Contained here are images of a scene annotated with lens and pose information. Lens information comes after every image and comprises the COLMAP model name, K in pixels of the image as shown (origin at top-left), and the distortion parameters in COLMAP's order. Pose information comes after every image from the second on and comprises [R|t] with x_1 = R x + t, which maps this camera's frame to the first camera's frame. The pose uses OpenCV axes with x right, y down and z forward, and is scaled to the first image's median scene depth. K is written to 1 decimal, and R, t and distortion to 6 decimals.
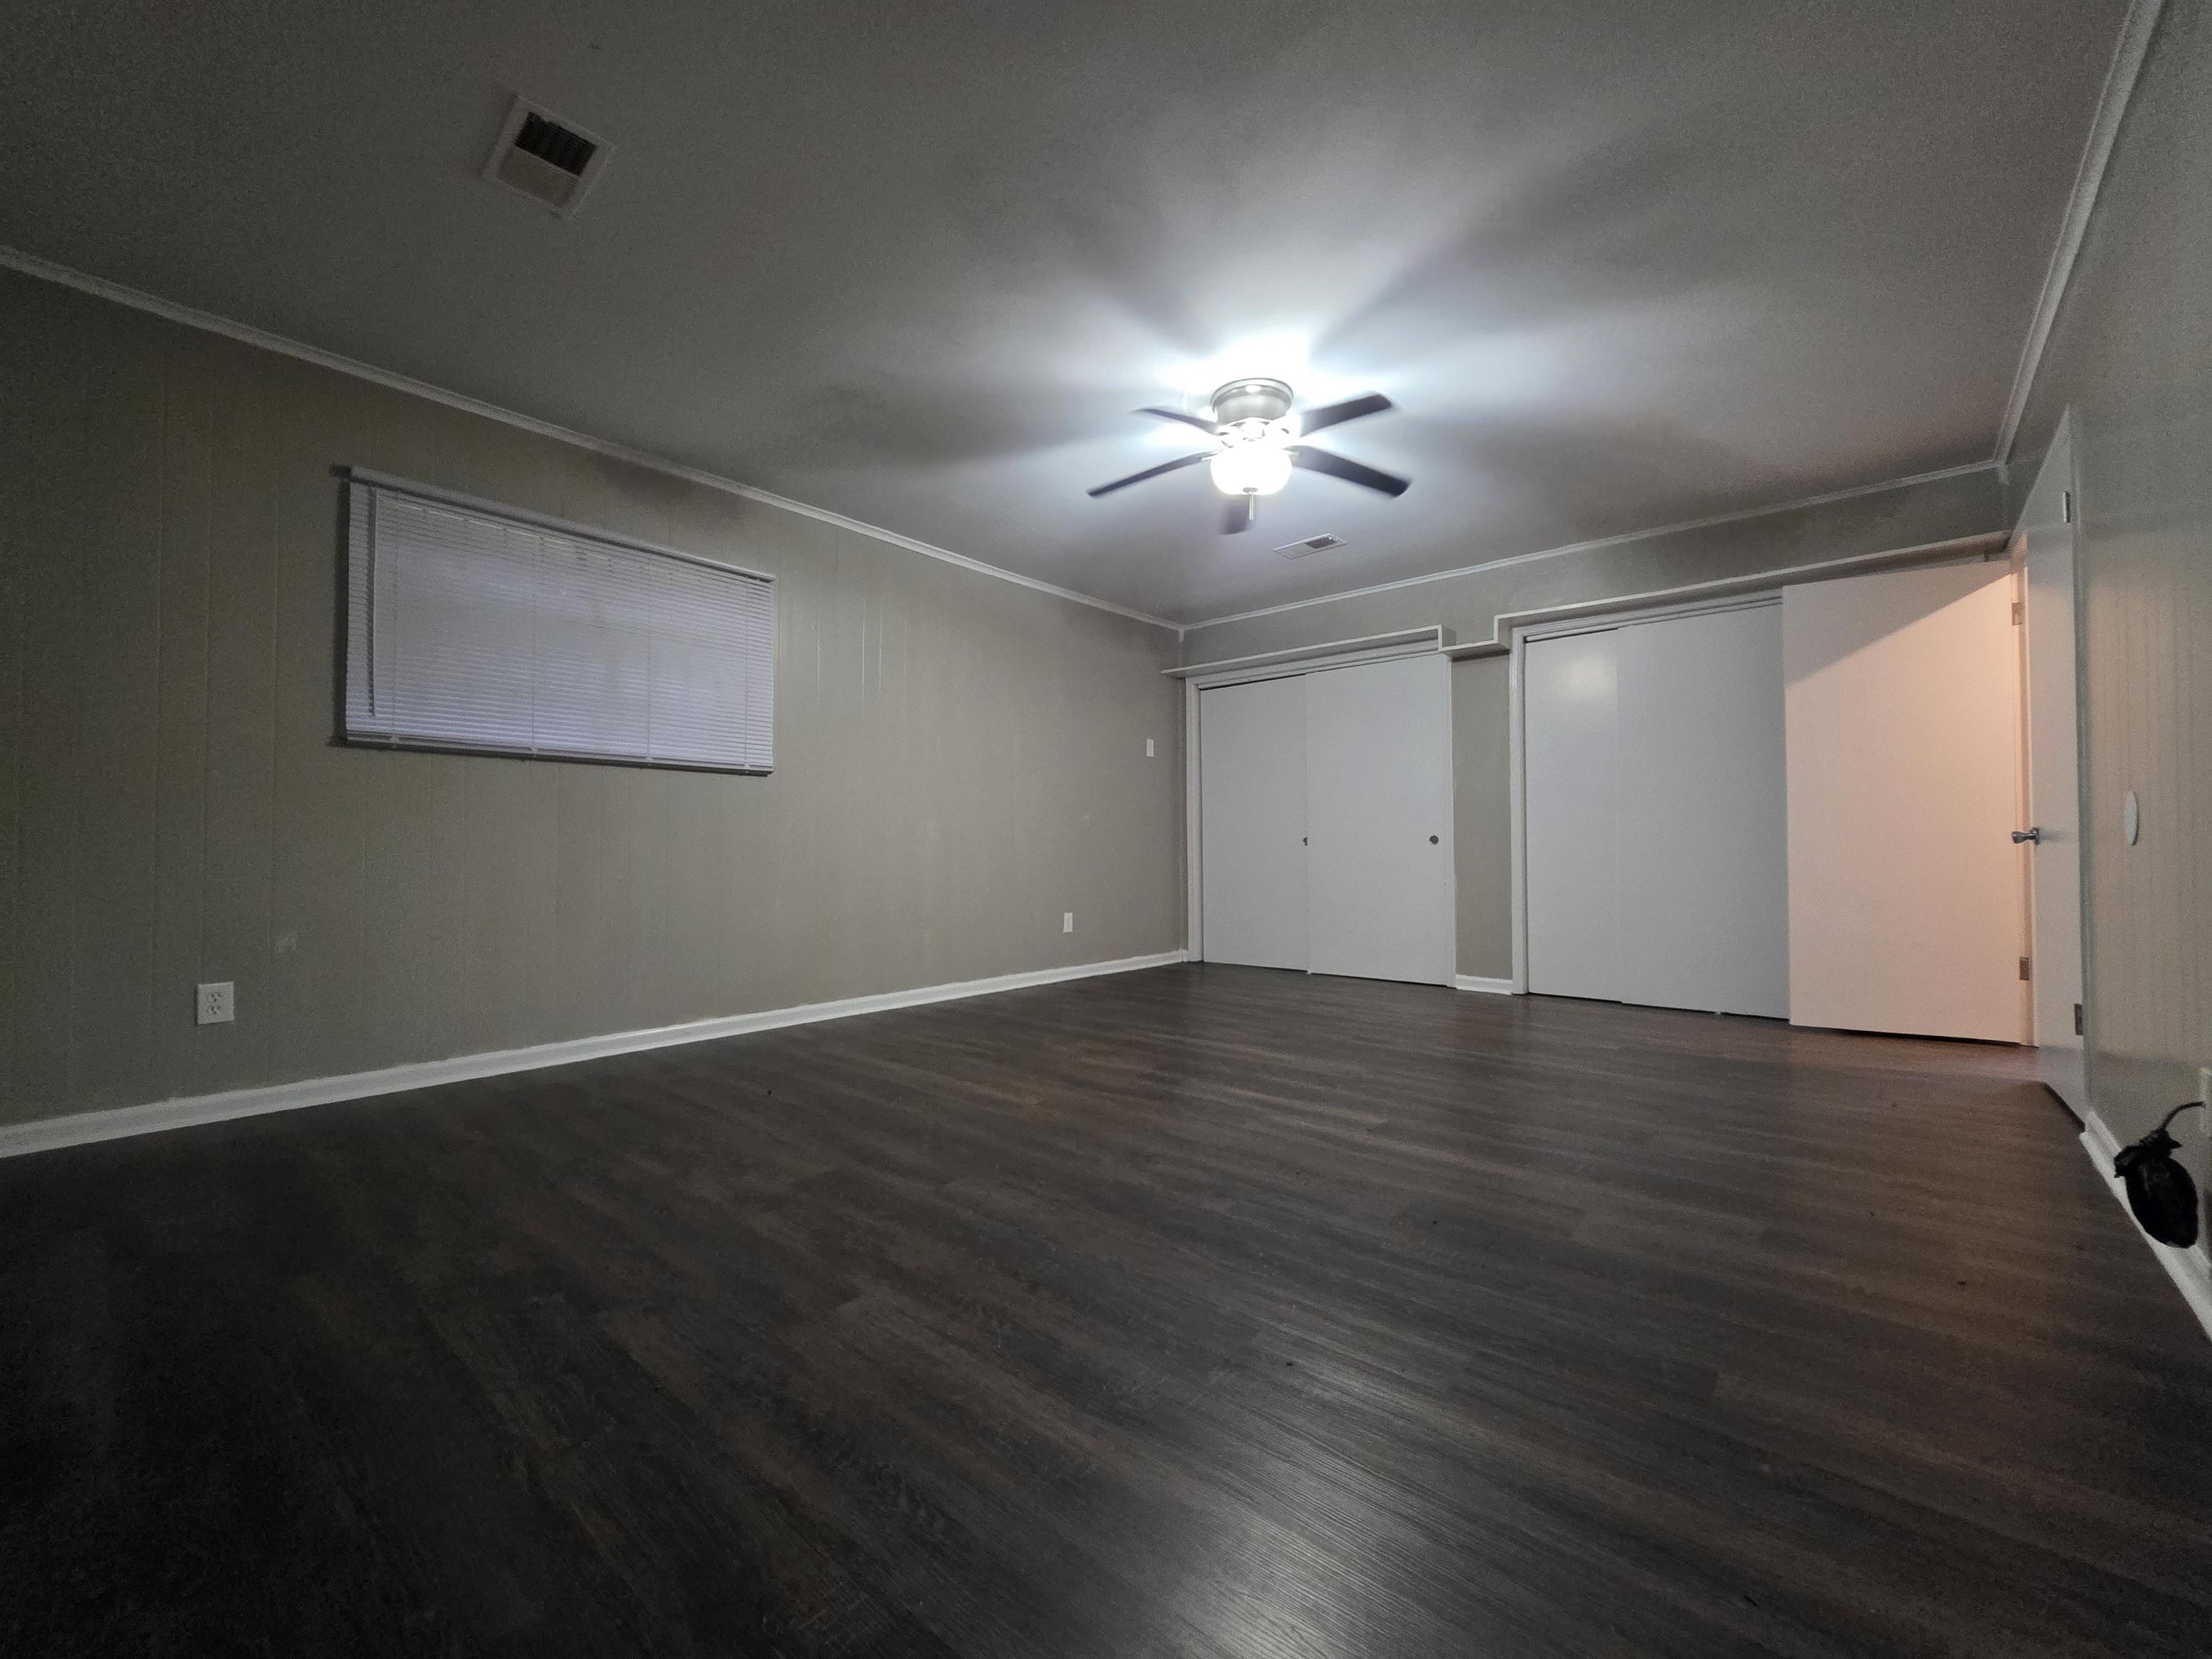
lens RADIAL K [[885.5, 0, 1113.8], [0, 885.5, 836.0], [0, 0, 1]] dist [0.003955, 0.000187]
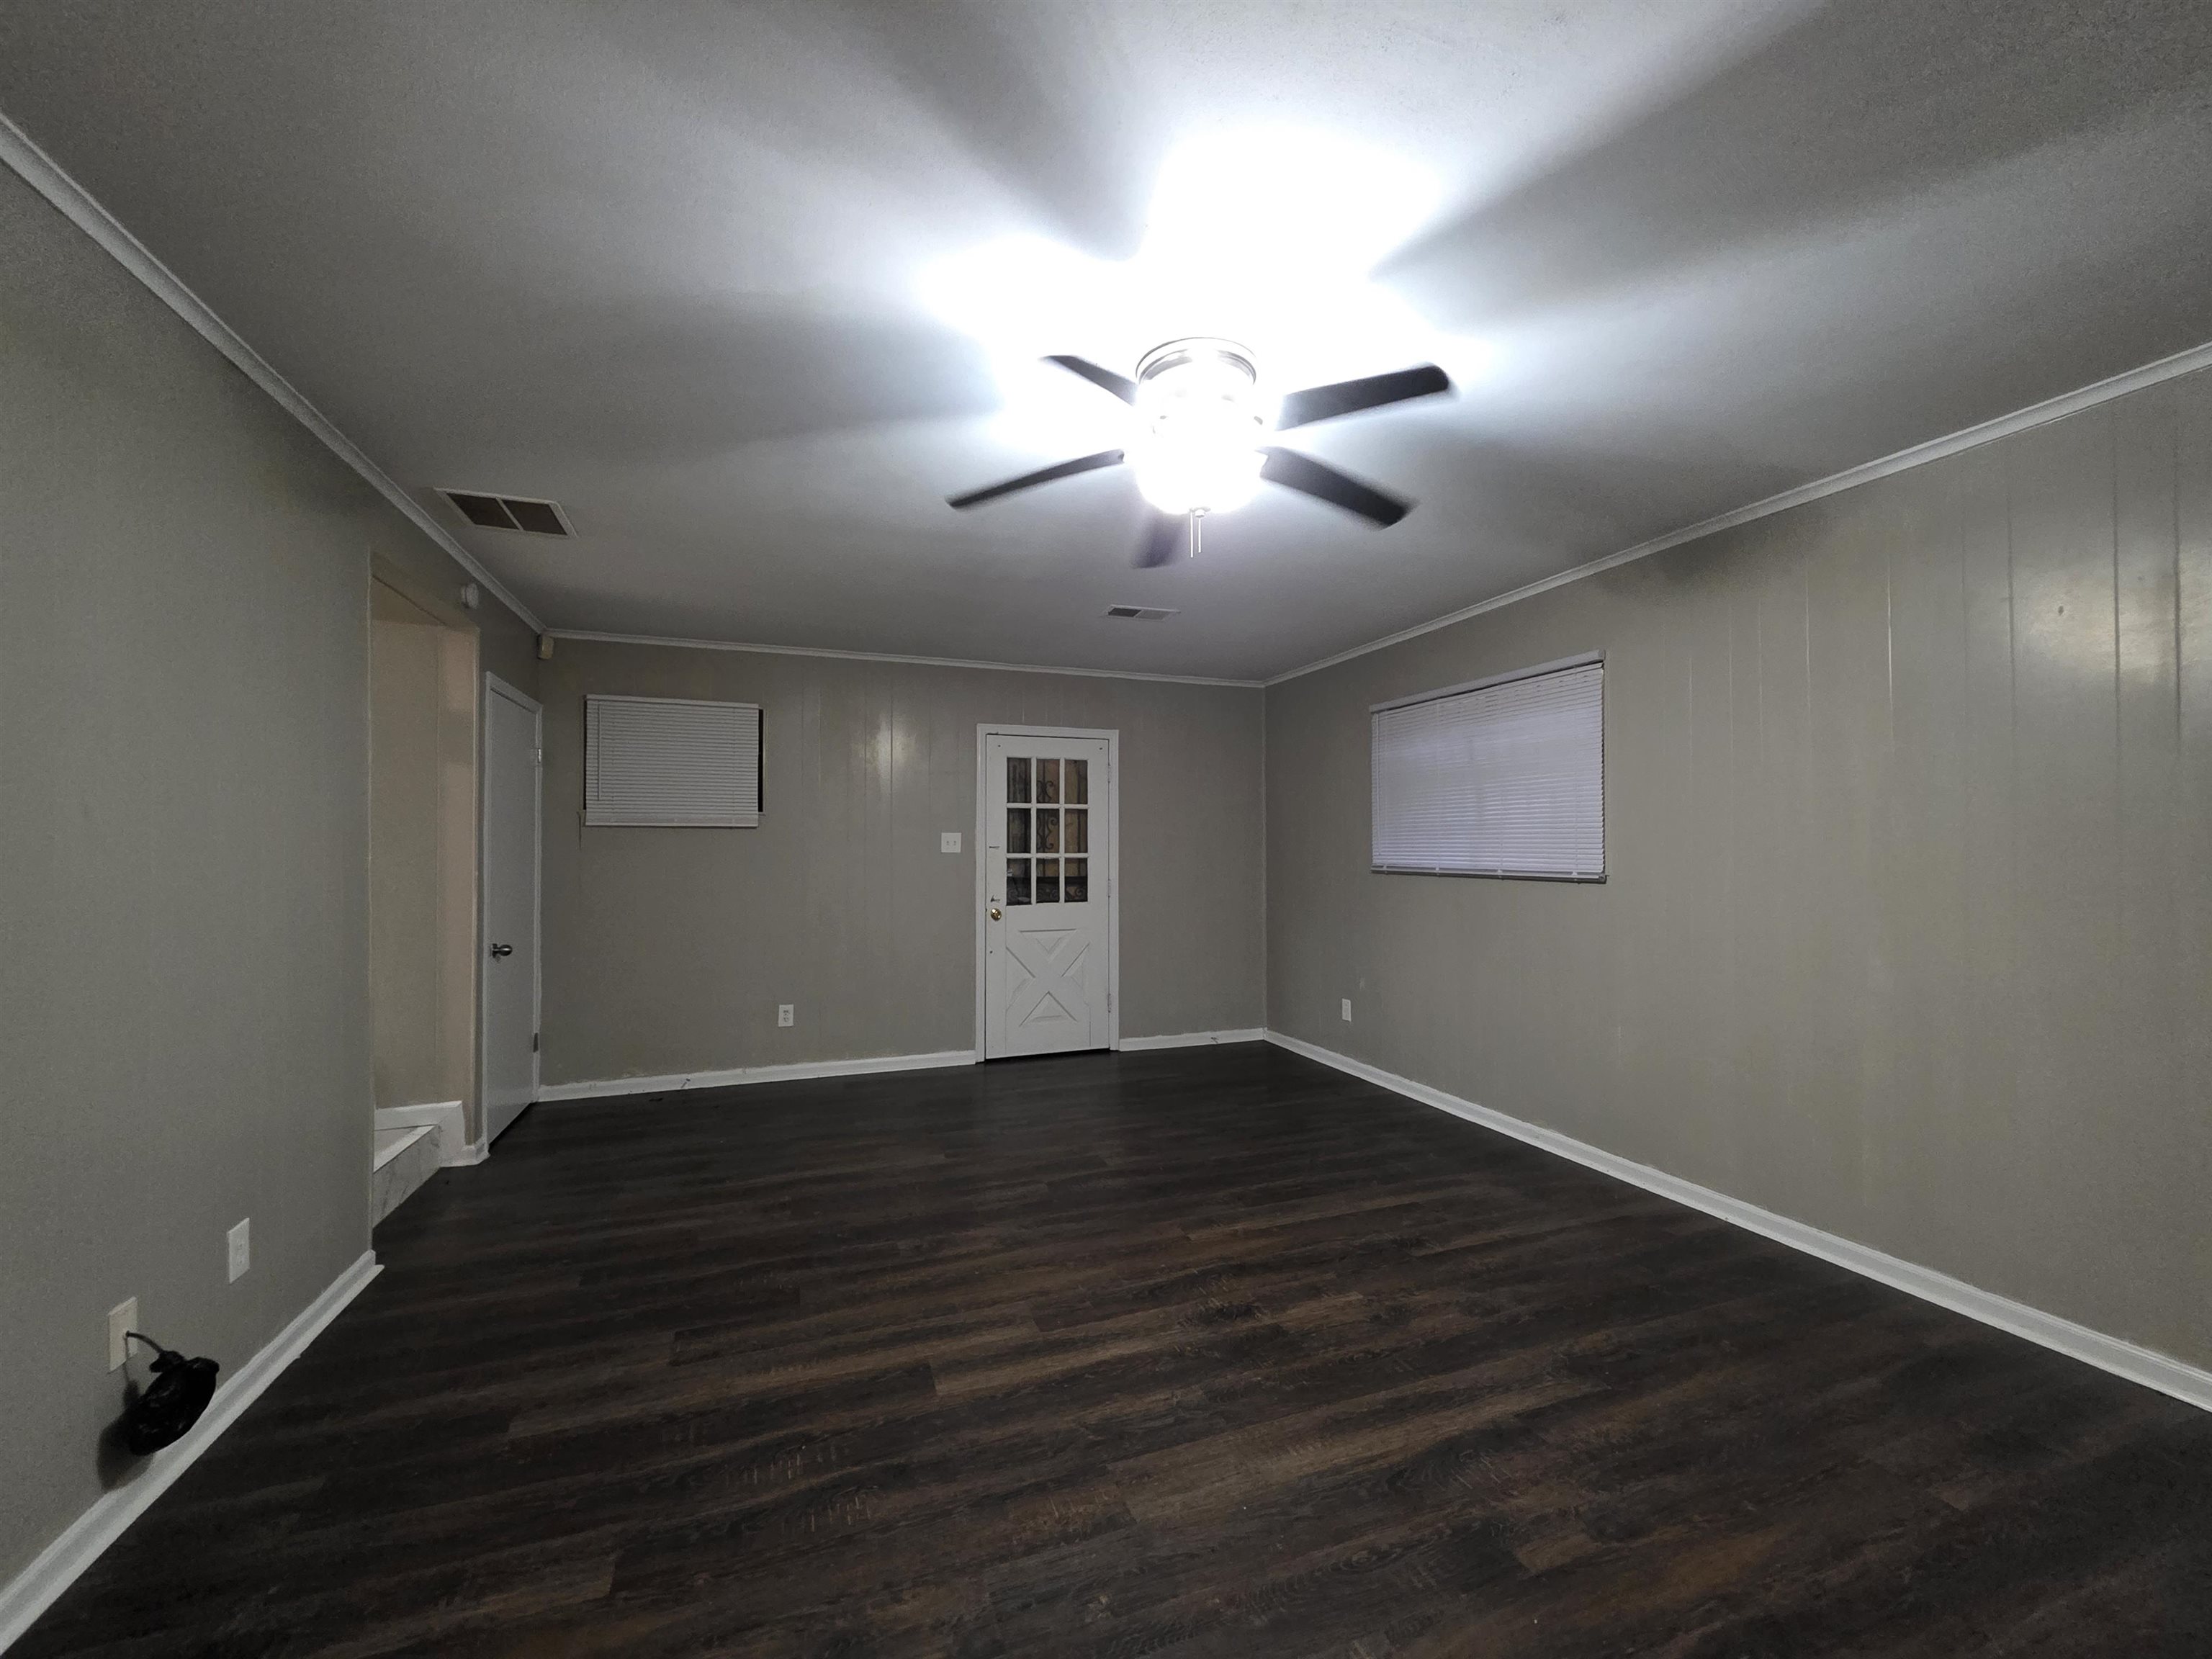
lens RADIAL K [[885.5, 0, 1117.1], [0, 885.5, 839.5], [0, 0, 1]] dist [0.003955, 0.000187]
pose [[-0.481933, -0.003031, -0.876203, 0.869200], [0.022057, 0.999635, -0.015590, -0.153821], [0.875930, -0.026839, -0.481691, 1.431972]]
